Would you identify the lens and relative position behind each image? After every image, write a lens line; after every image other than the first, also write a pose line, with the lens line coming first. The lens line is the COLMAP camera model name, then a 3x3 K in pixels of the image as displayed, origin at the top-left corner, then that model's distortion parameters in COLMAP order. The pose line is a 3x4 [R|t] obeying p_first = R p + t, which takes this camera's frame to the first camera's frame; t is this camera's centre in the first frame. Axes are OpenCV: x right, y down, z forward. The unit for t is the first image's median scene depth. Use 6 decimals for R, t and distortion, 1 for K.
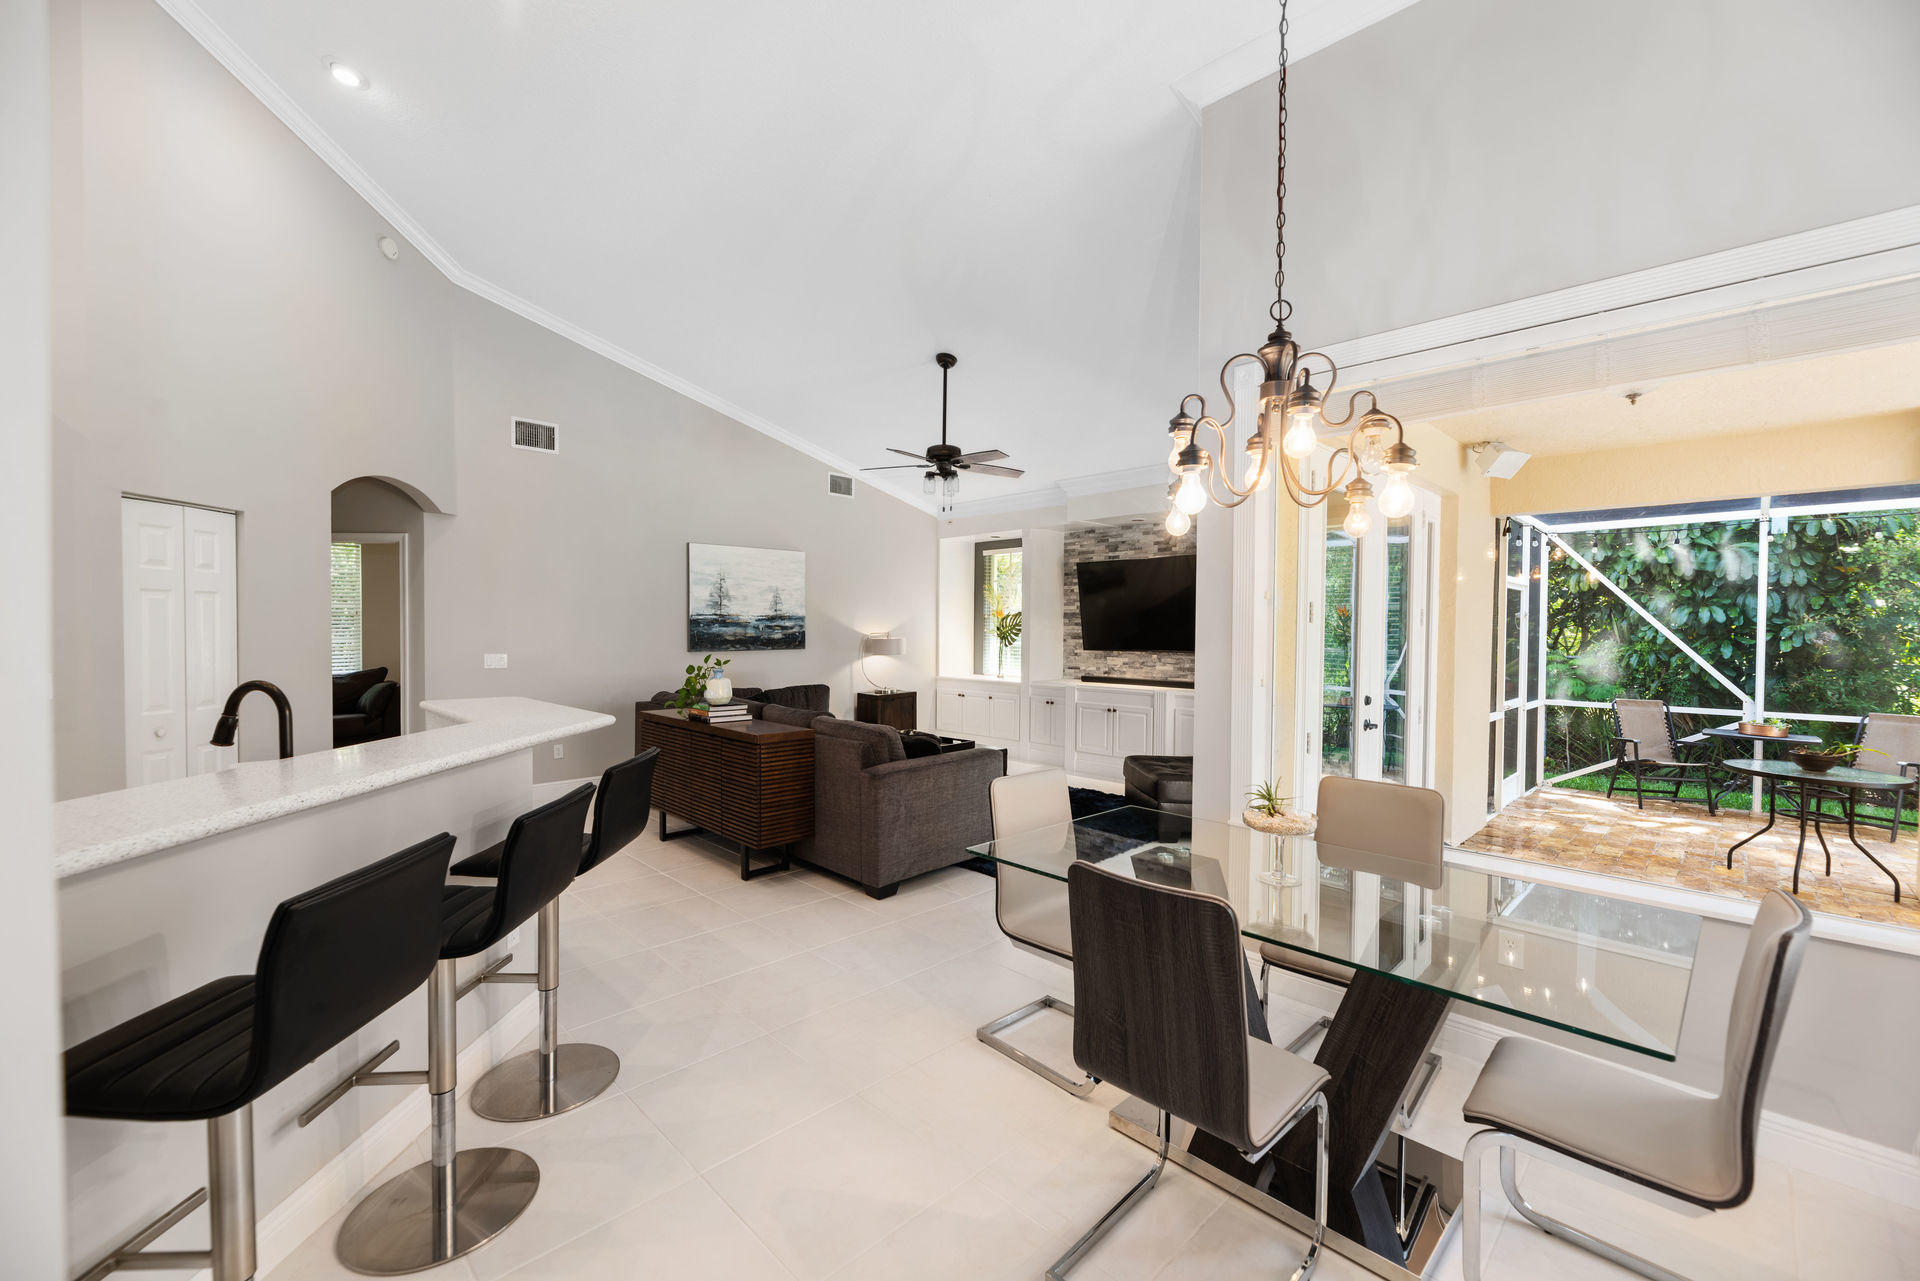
lens RADIAL K [[787.4, 0, 959.1], [0, 787.4, 630.1], [0, 0, 1]] dist [-0.001636, -0.000069]
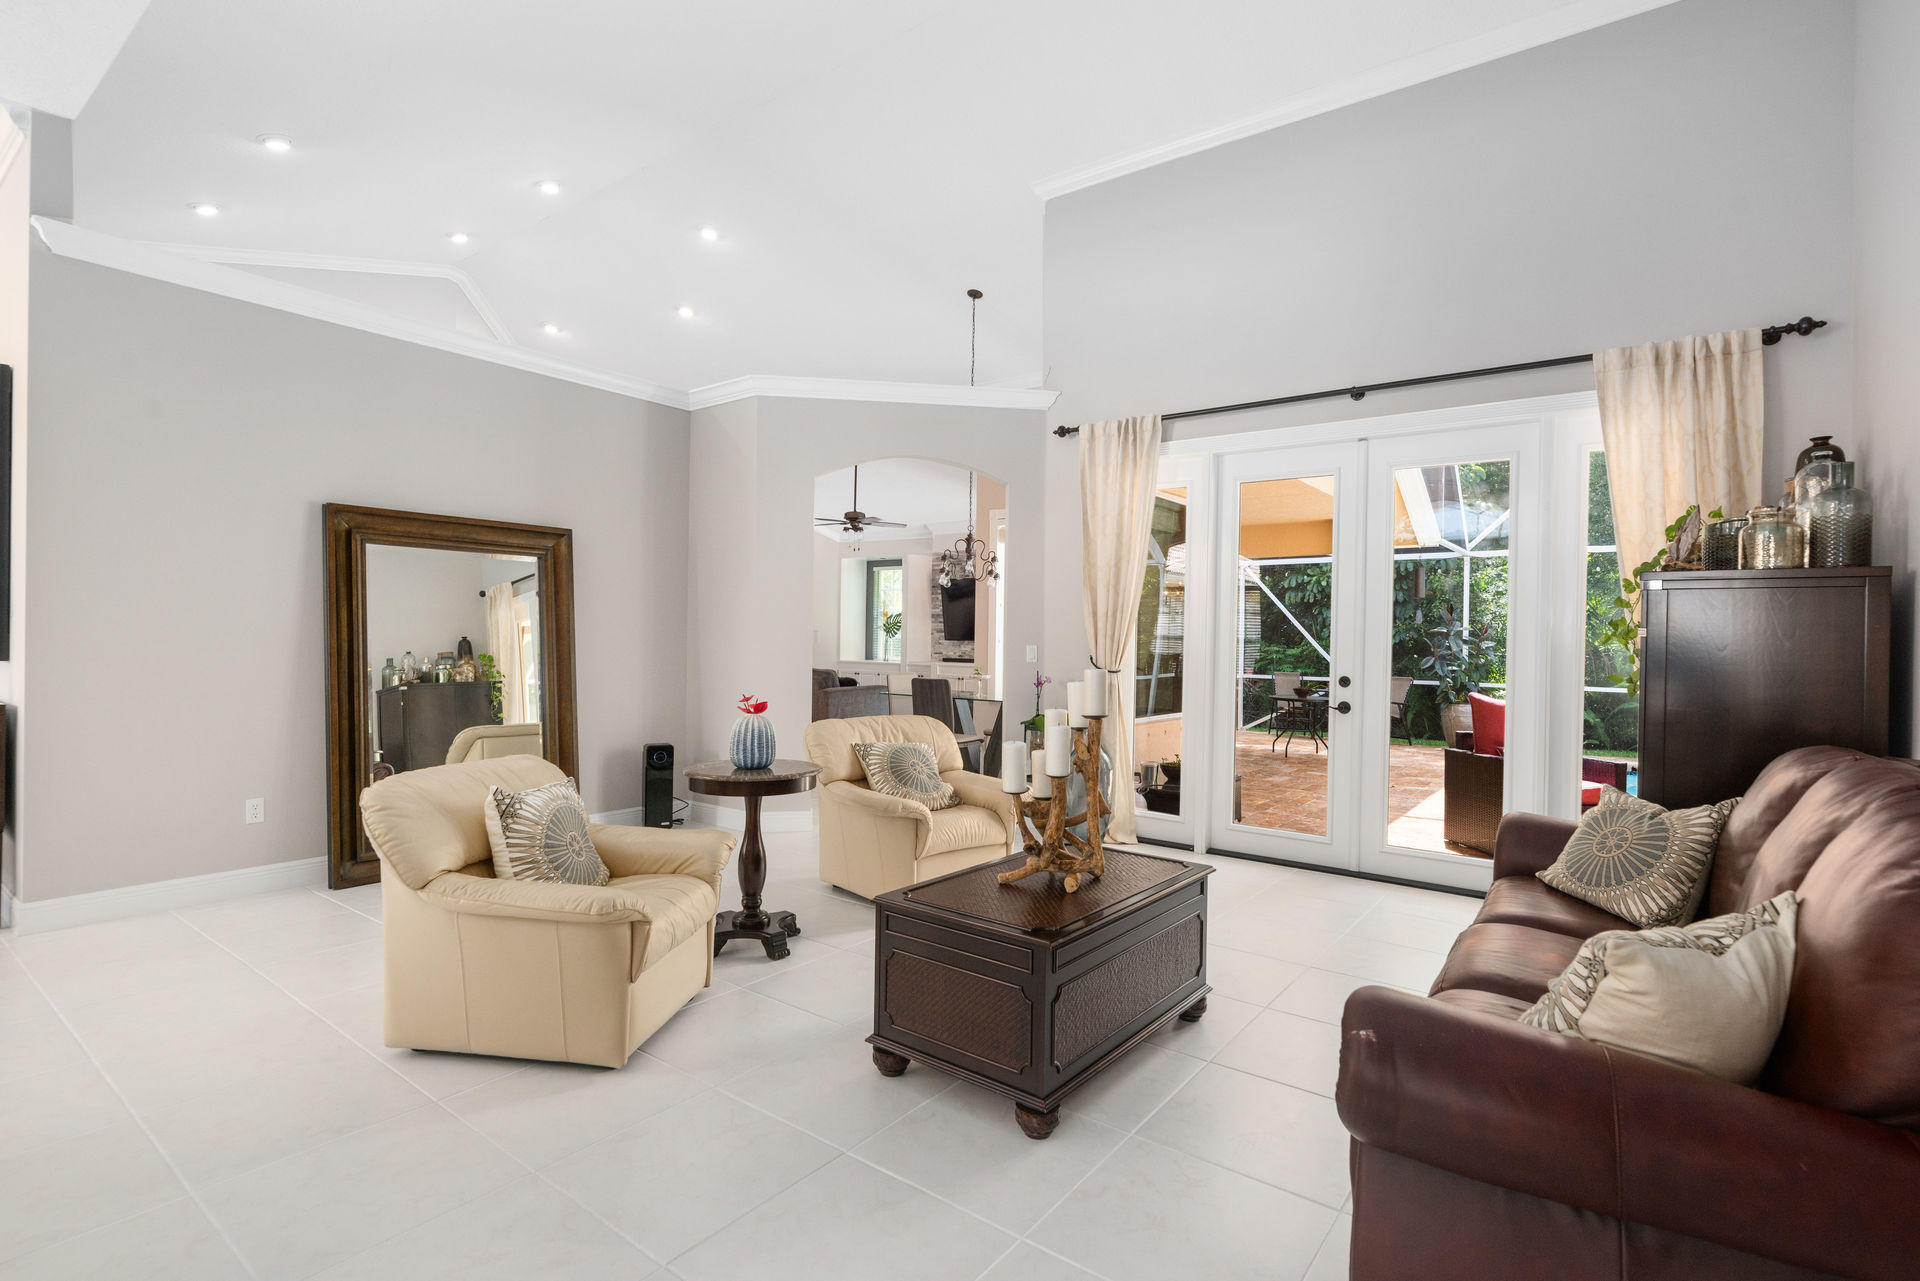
lens RADIAL K [[916.5, 0, 960.0], [0, 916.5, 640.5], [0, 0, 1]] dist [0.000626, 0.000046]
pose [[0.989956, 0.005889, 0.141256, -0.049687], [-0.006605, 0.999968, 0.004604, 0.018295], [-0.141224, -0.005491, 0.989962, -0.659676]]
